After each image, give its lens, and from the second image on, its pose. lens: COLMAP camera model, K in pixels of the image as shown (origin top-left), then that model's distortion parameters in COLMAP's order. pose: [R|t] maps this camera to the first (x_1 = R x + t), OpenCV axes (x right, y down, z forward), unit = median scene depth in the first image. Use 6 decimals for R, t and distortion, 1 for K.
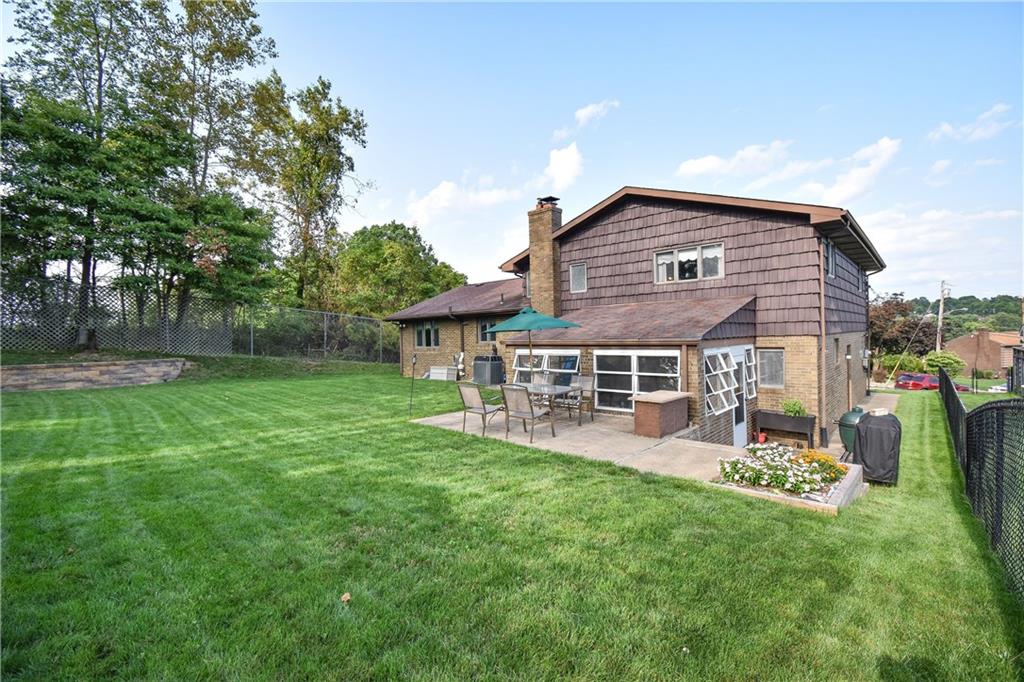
lens RADIAL K [[458.1, 0, 518.6], [0, 458.1, 339.3], [0, 0, 1]] dist [0.000704, -0.016233]
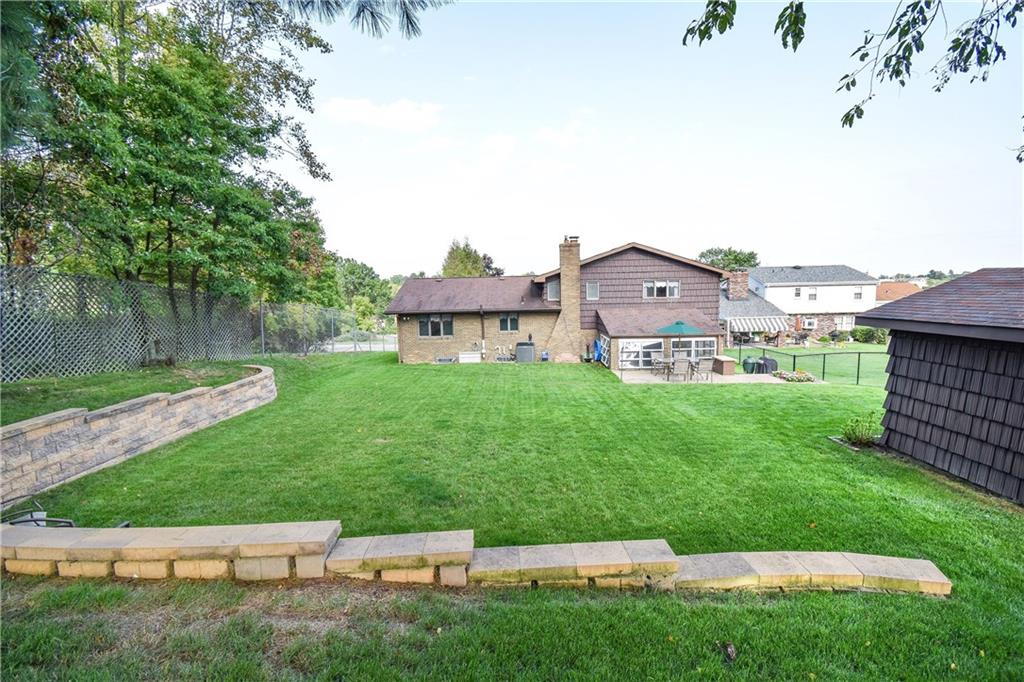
lens RADIAL K [[458.1, 0, 518.6], [0, 458.1, 339.3], [0, 0, 1]] dist [0.000704, -0.016233]
pose [[0.767561, -0.061902, 0.637980, -1.123074], [0.011858, 0.996527, 0.082424, -0.101268], [-0.640866, -0.055701, 0.765629, -0.079901]]
